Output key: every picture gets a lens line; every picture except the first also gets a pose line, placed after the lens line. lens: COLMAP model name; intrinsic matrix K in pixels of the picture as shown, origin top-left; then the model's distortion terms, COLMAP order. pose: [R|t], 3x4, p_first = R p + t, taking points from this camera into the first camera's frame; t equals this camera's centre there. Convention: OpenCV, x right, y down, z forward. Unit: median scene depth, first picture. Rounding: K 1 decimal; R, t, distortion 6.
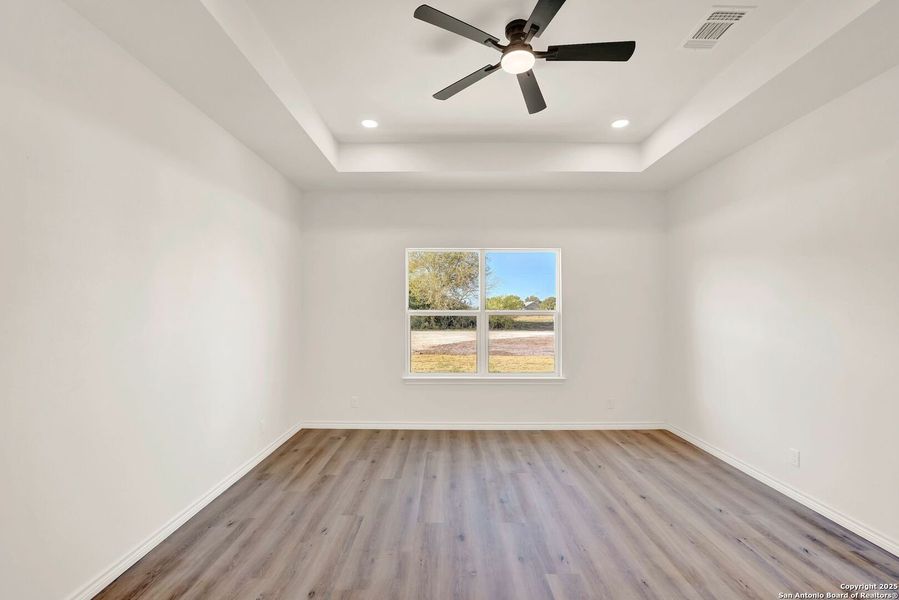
lens RADIAL K [[375.8, 0, 448.9], [0, 375.8, 304.4], [0, 0, 1]] dist [-0.008712, -0.000819]
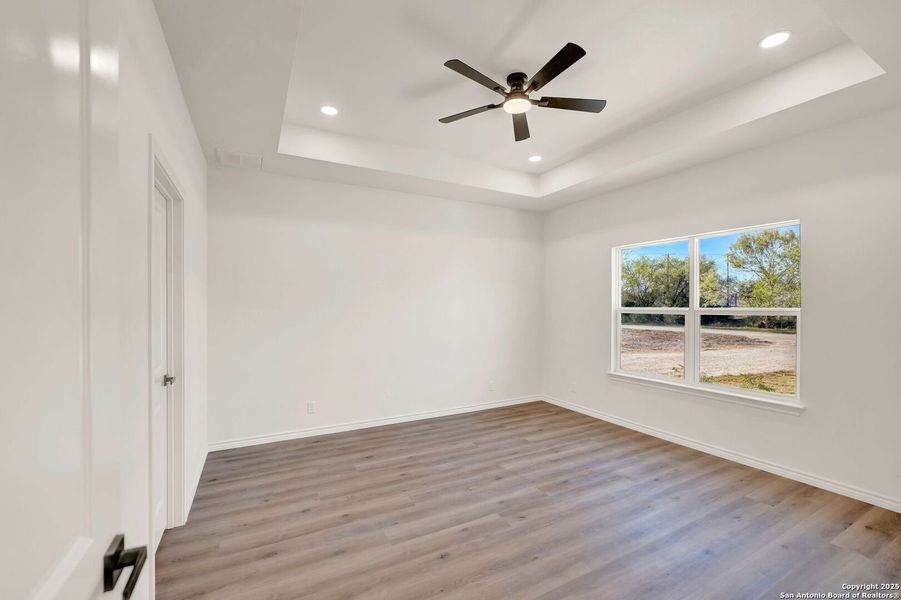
lens RADIAL K [[376.7, 0, 446.7], [0, 376.7, 305.8], [0, 0, 1]] dist [-0.008712, -0.000819]
pose [[0.473692, -0.006781, -0.880664, 0.734632], [0.019396, 0.999808, 0.002734, -0.003626], [0.880477, -0.018376, 0.473733, 0.133280]]
